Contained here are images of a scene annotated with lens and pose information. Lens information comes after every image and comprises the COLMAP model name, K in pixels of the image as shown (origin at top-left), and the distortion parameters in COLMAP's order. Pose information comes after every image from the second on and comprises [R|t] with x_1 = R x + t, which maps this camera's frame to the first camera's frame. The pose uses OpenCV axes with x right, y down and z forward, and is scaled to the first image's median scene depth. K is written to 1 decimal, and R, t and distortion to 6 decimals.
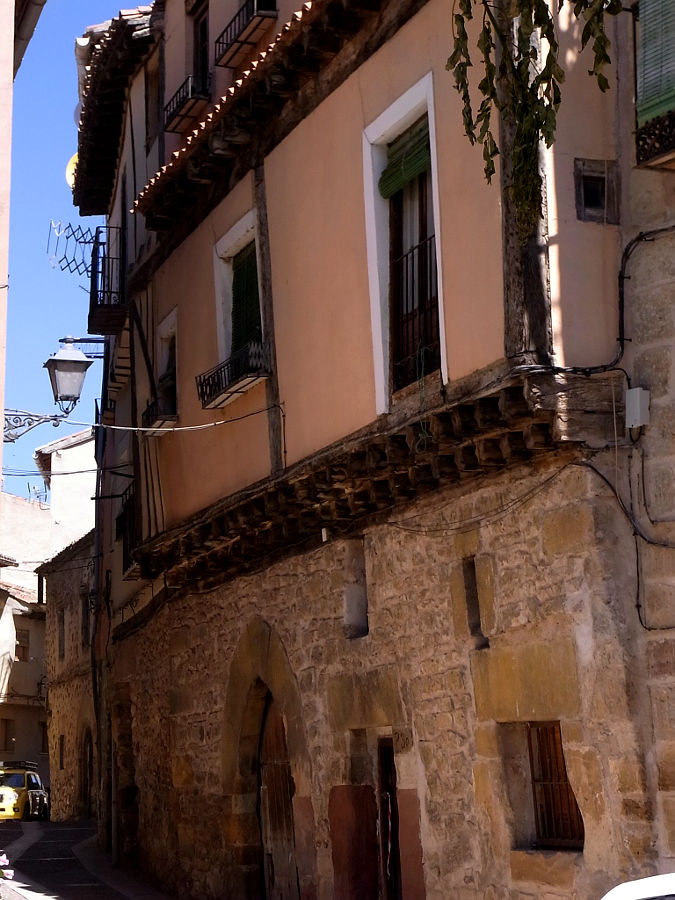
lens RADIAL K [[1909.6, 0, 334.8], [0, 1909.6, 448.3], [0, 0, 1]] dist [0.198262, 0.000000]
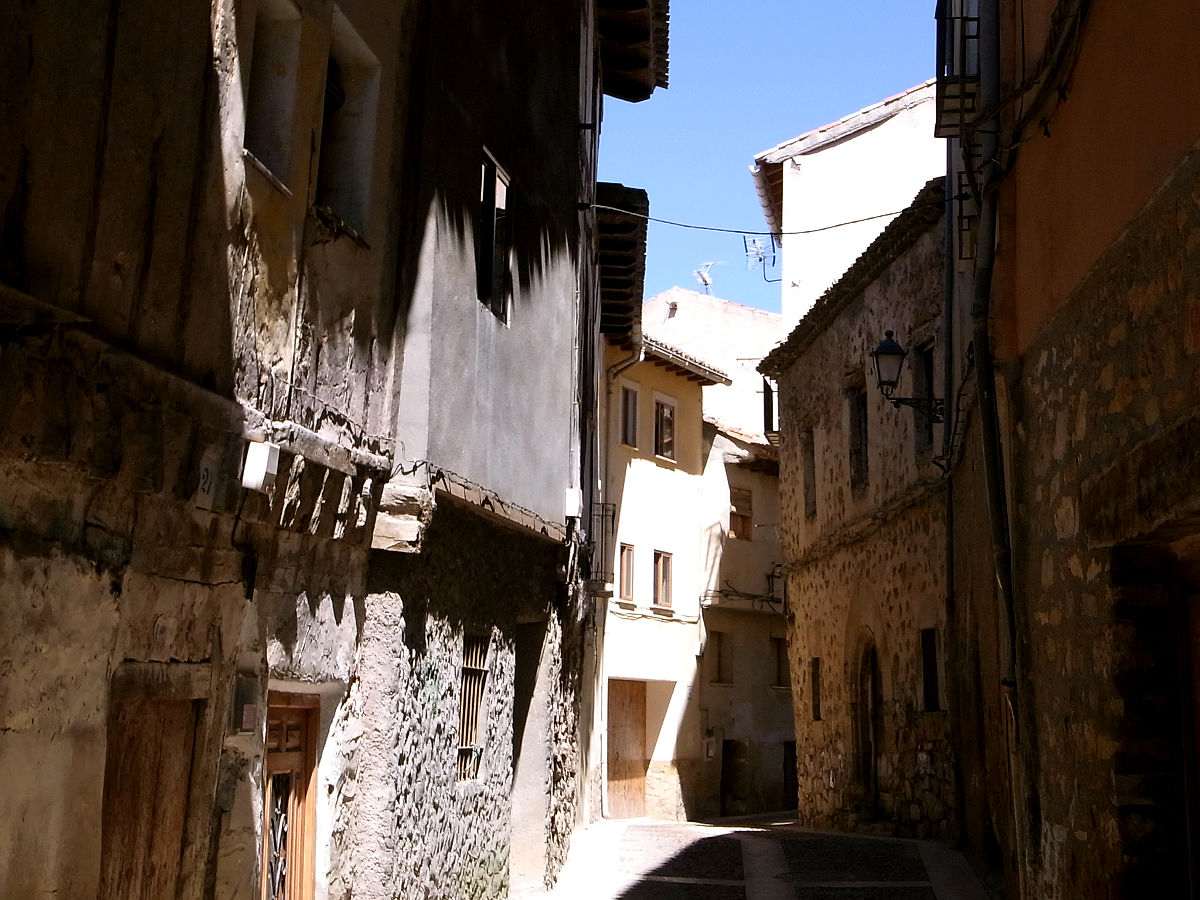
lens RADIAL K [[2013.2, 0, 598.7], [0, 2013.2, 452.8], [0, 0, 1]] dist [0.071769, 0.000000]
pose [[0.972766, -0.012914, -0.231429, -0.067362], [0.022695, 0.998956, 0.039649, 0.065848], [0.230676, -0.043821, 0.972043, 0.427130]]
